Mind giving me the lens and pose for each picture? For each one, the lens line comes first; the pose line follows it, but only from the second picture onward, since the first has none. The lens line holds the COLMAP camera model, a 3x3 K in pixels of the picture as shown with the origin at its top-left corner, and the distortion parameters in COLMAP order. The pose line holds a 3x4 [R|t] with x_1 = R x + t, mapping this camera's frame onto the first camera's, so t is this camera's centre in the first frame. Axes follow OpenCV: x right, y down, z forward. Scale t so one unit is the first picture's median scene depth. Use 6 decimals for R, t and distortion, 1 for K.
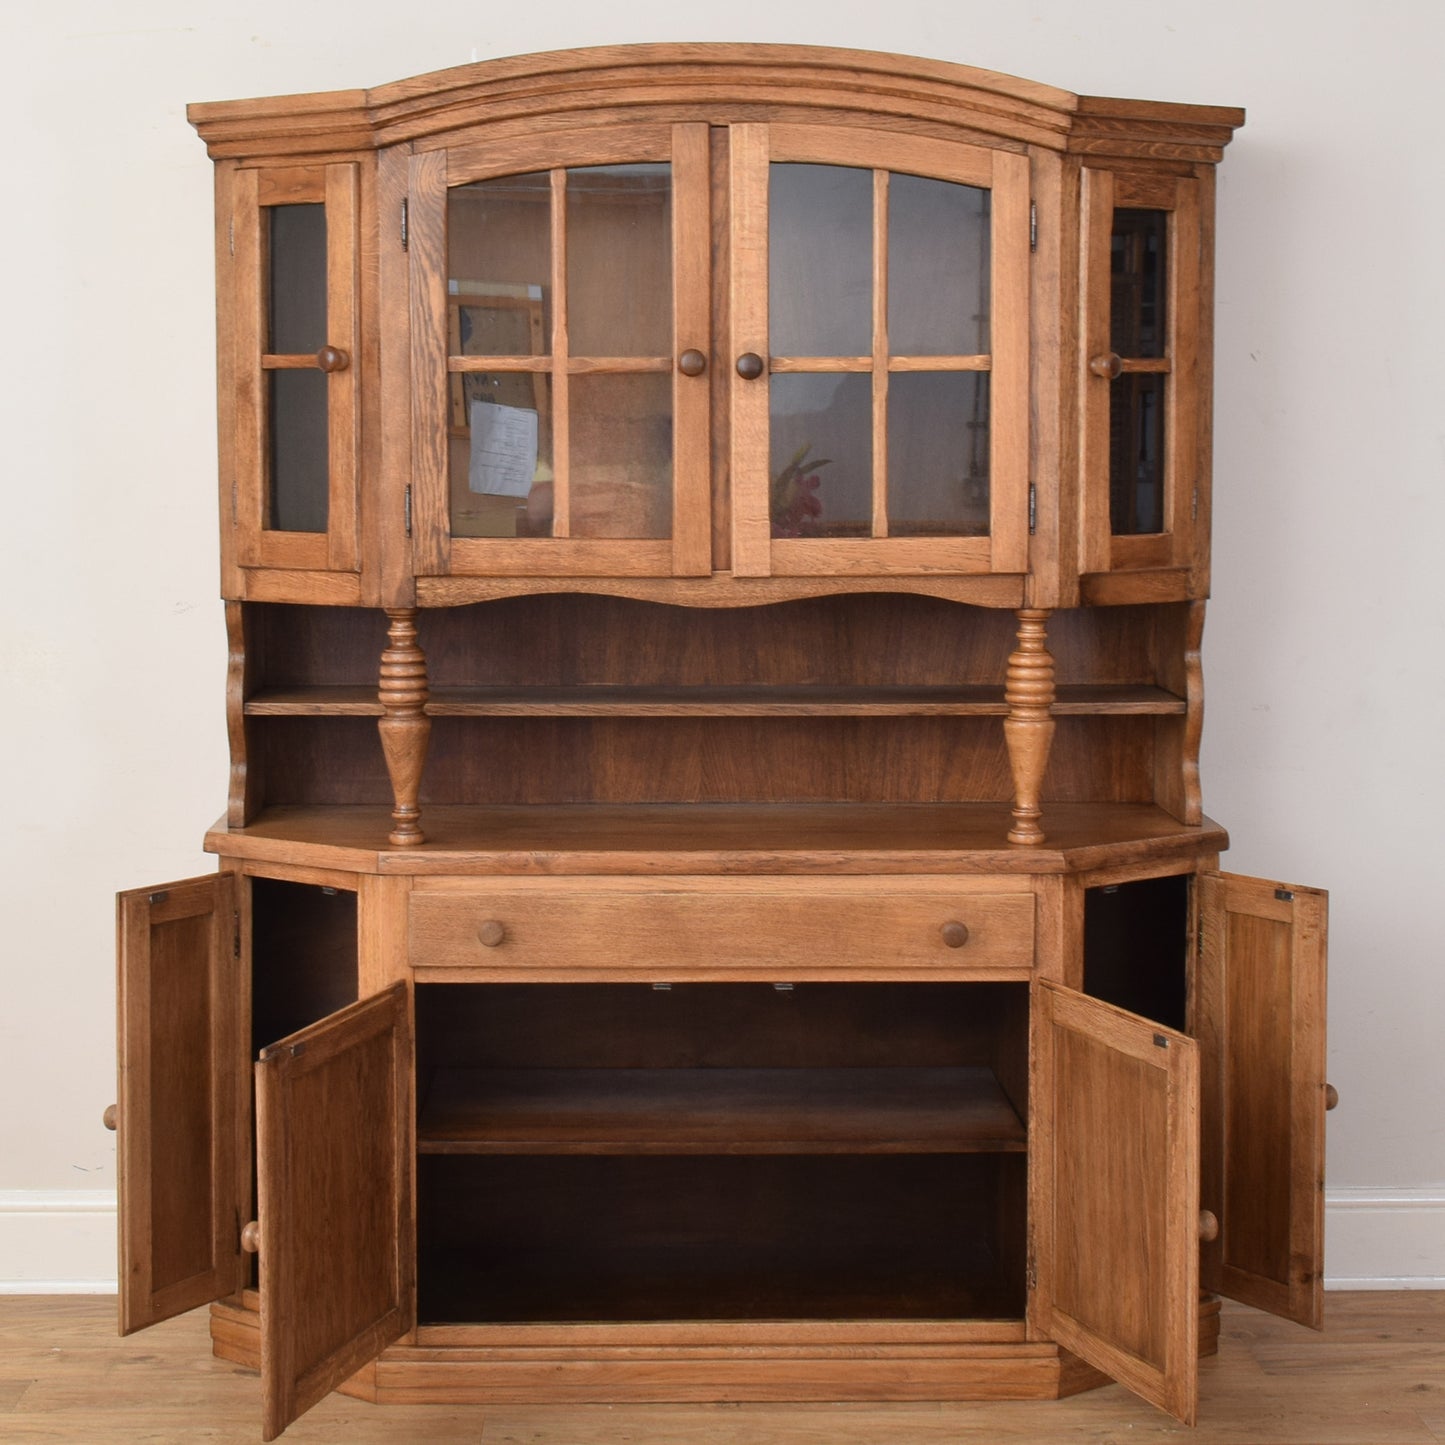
lens RADIAL K [[2778.8, 0, 756.5], [0, 2778.8, 656.4], [0, 0, 1]] dist [-0.015527, 0.000000]
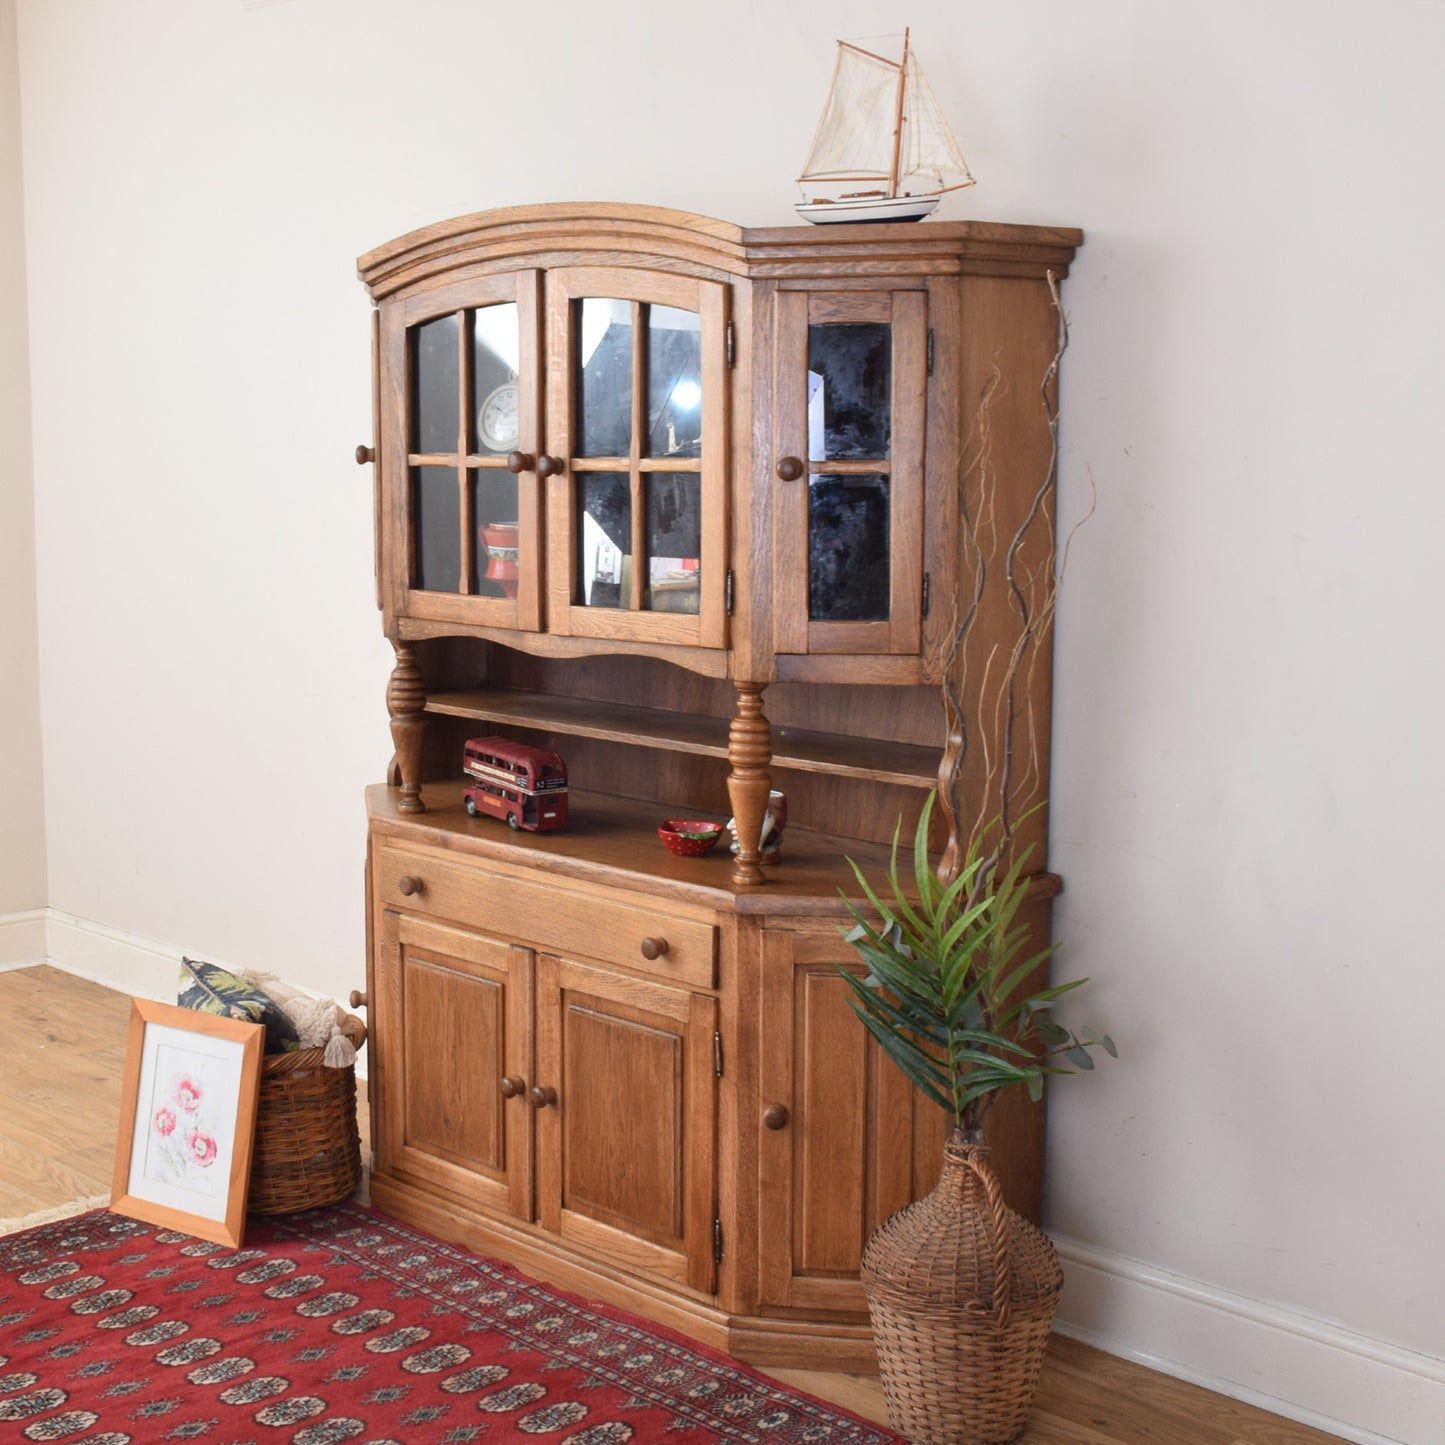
lens RADIAL K [[2254.6, 0, 607.4], [0, 2254.6, 705.7], [0, 0, 1]] dist [-0.014303, 0.000000]
pose [[0.656203, 0.097245, -0.748292, 0.766376], [-0.060403, 0.995248, 0.076369, -0.075138], [0.752163, -0.004914, 0.658959, 0.351403]]
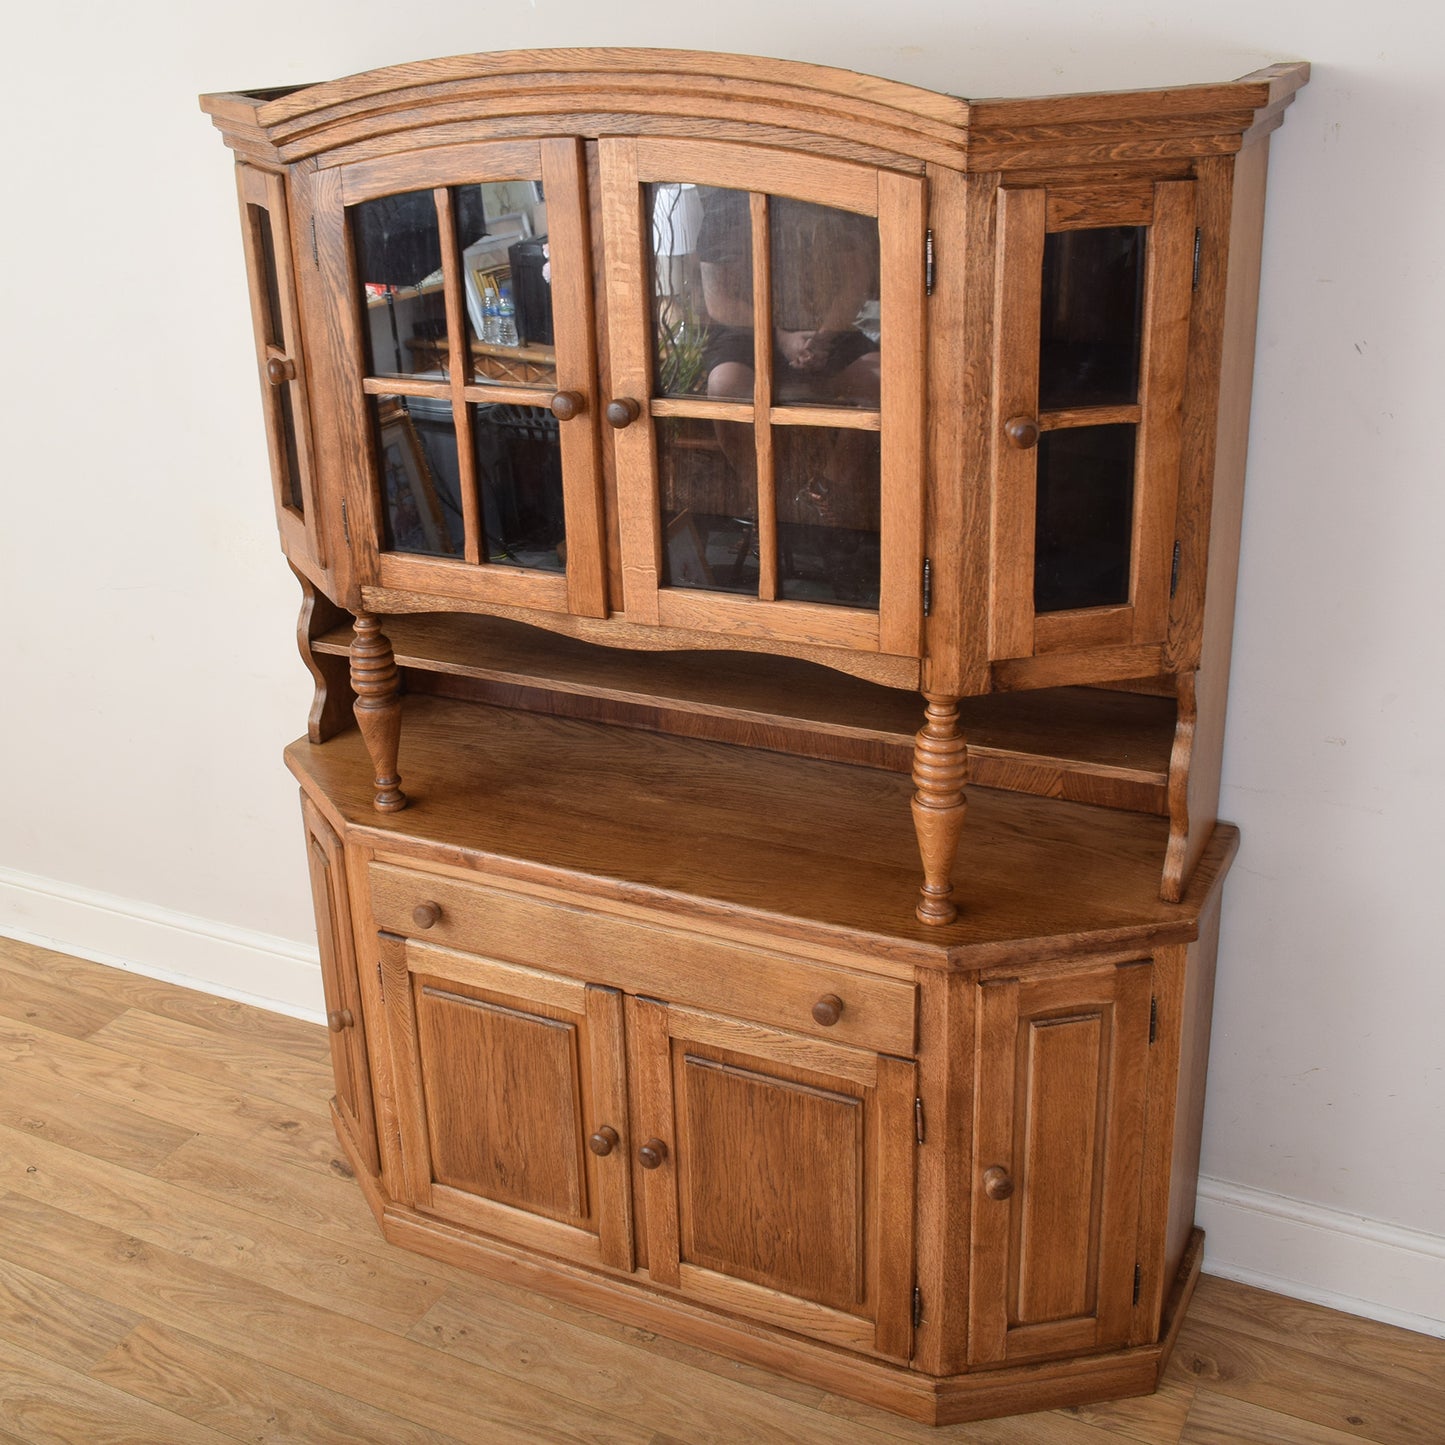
lens RADIAL K [[1812.8, 0, 663.6], [0, 1812.8, 670.2], [0, 0, 1]] dist [-0.018096, 0.000000]
pose [[0.870212, 0.145411, -0.470729, 0.299332], [0.000579, 0.955150, 0.296122, -0.197622], [0.492676, -0.257962, 0.831099, 0.480929]]
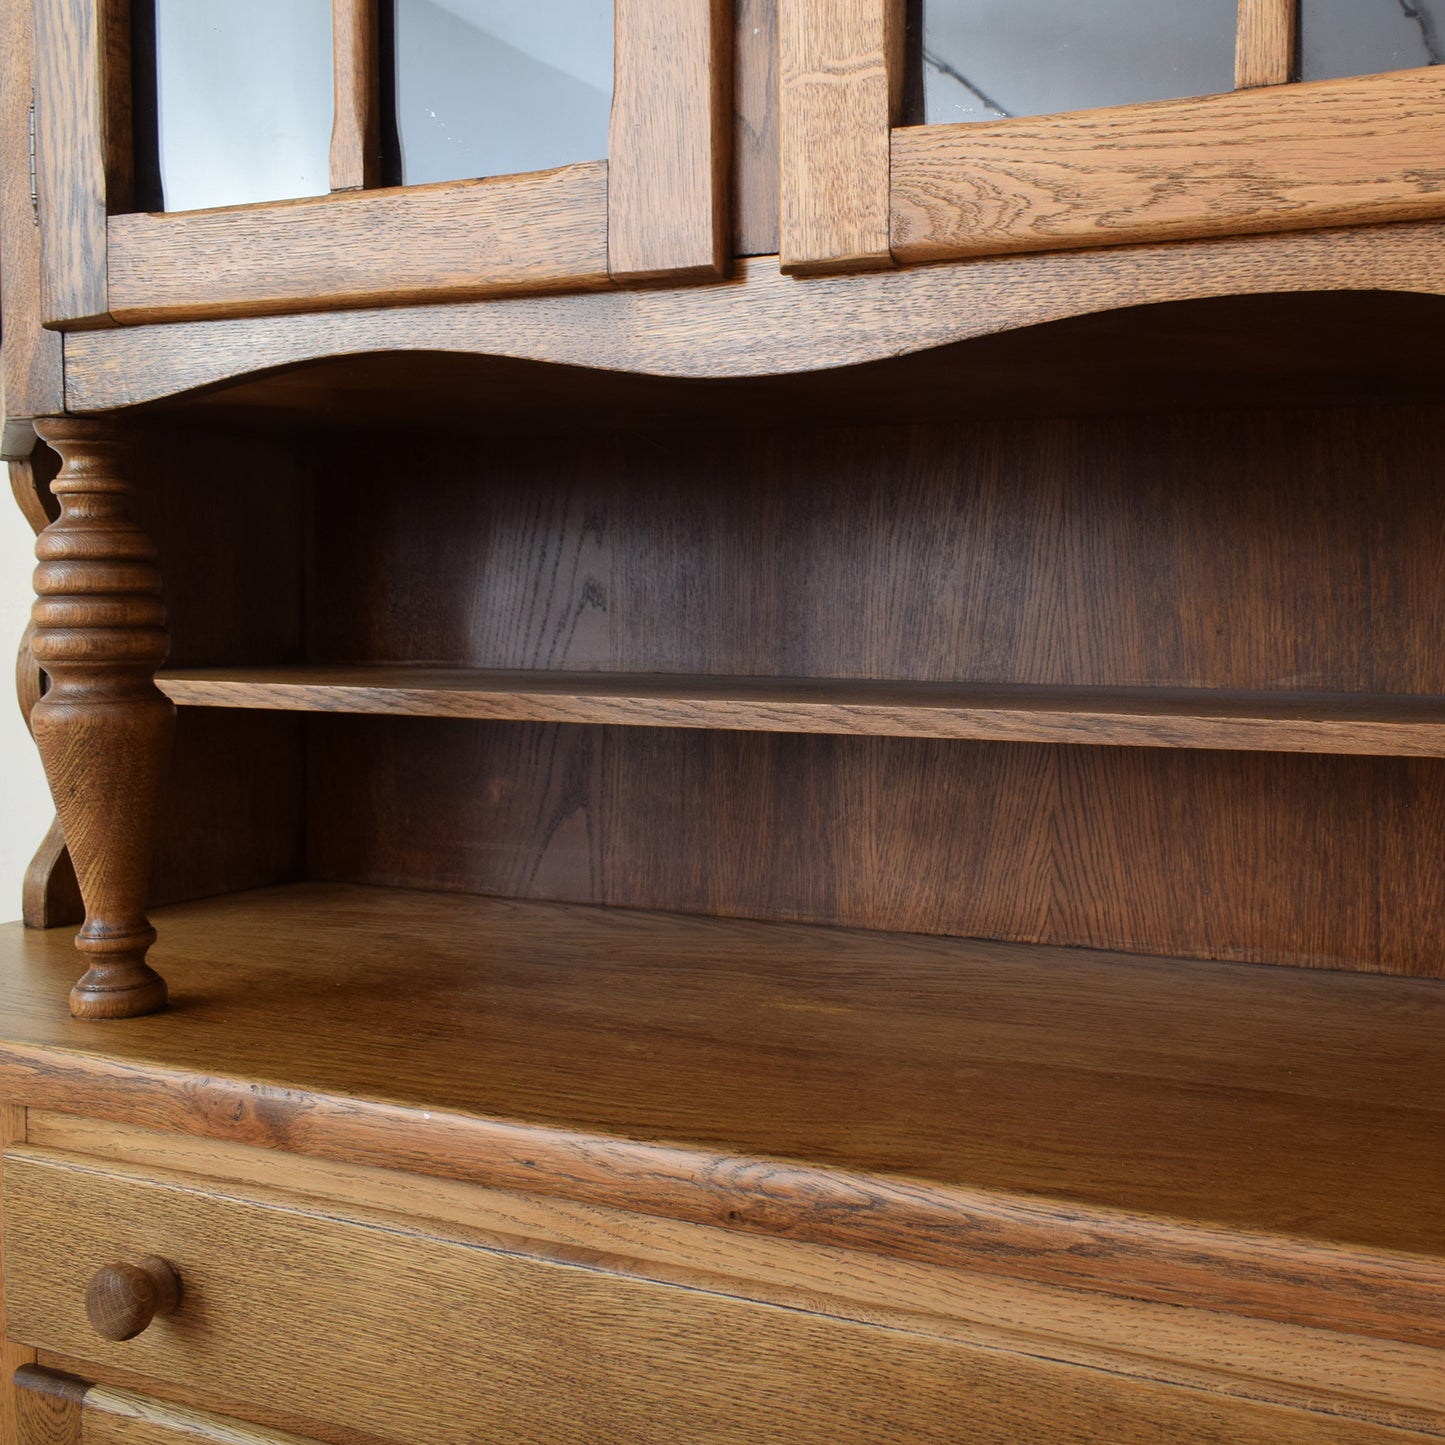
lens RADIAL K [[1659.8, 0, 958.6], [0, 1659.8, 722.1], [0, 0, 1]] dist [-0.012948, 0.000000]
pose [[0.908063, 0.032474, -0.417572, 0.087667], [-0.041696, 0.999046, -0.012978, 0.023277], [0.416752, 0.029196, 0.908551, 0.840795]]
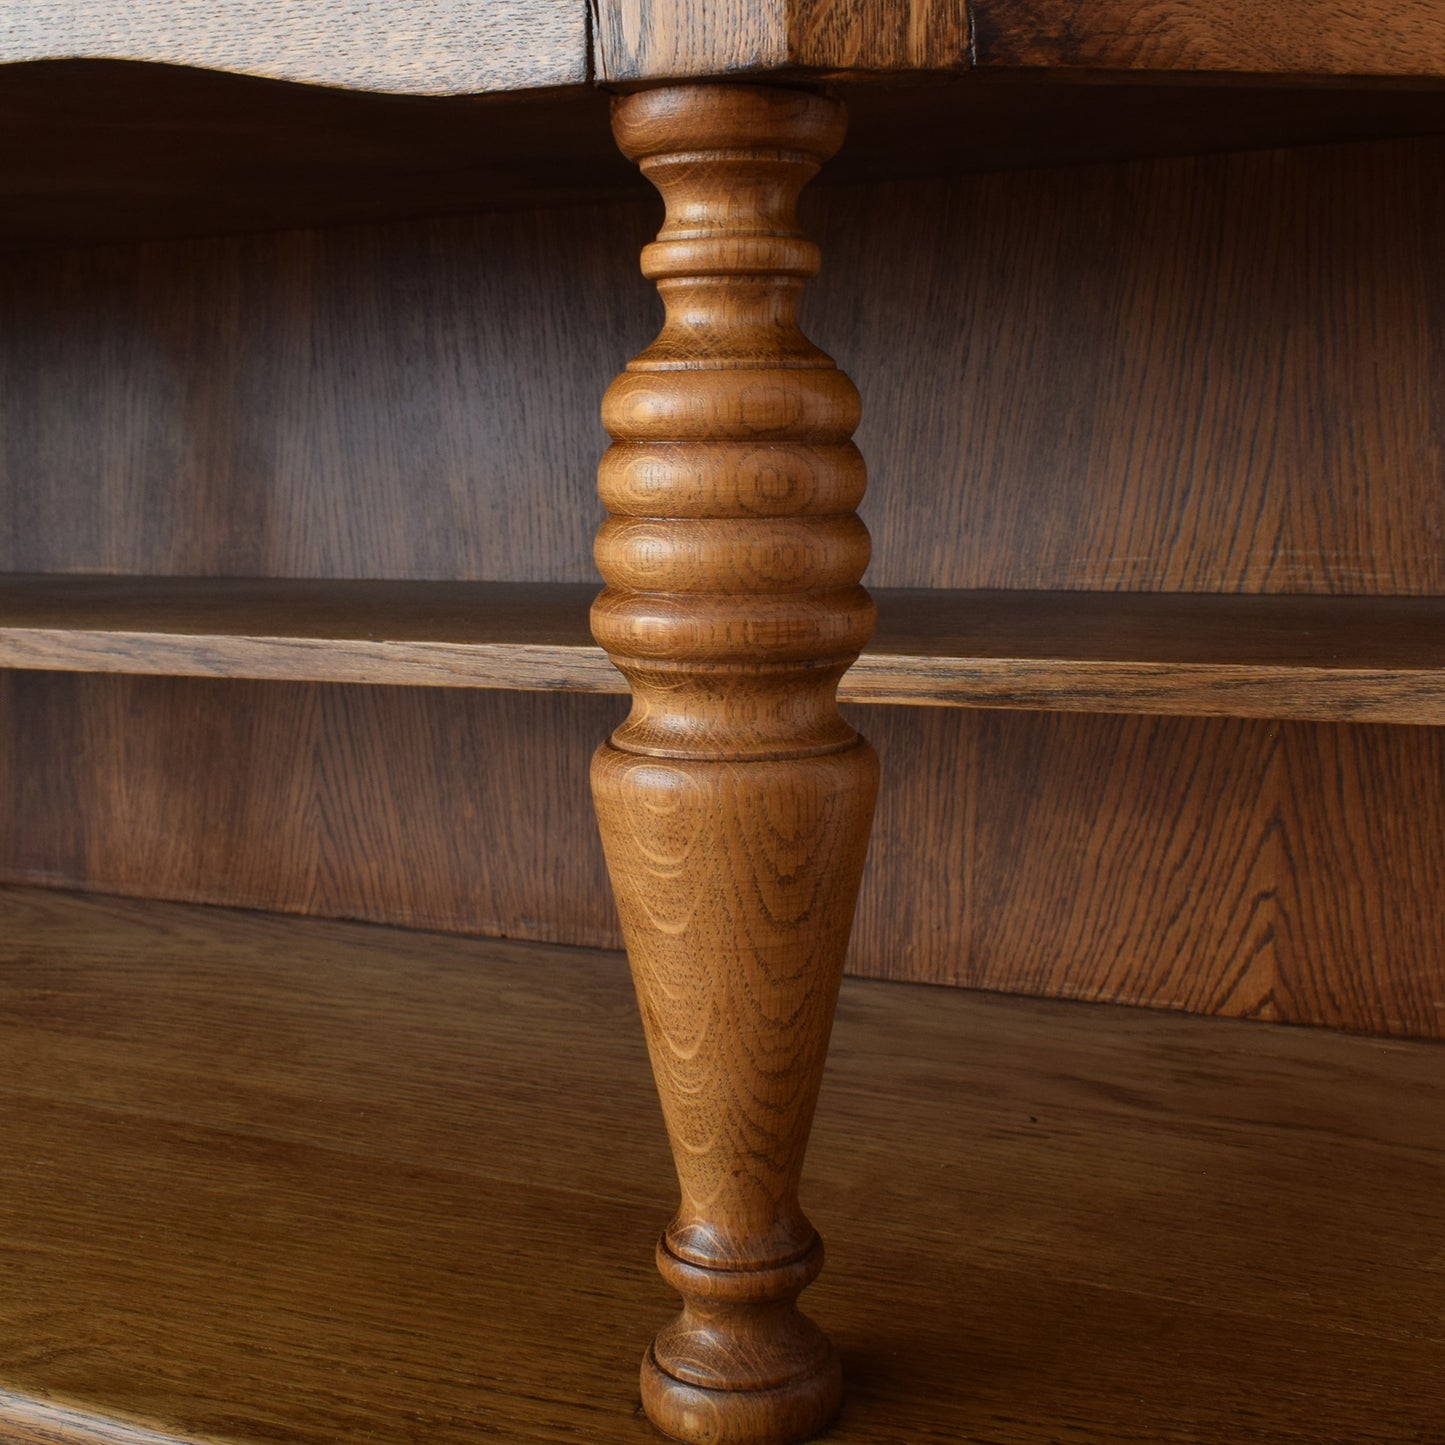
lens RADIAL K [[2017.4, 0, 735.2], [0, 2017.4, 628.6], [0, 0, 1]] dist [-0.023307, 0.000000]
pose [[0.876791, 0.025139, -0.480214, 0.163625], [-0.021566, 0.999683, 0.012956, 0.013847], [0.480388, -0.001004, 0.877056, 0.904109]]
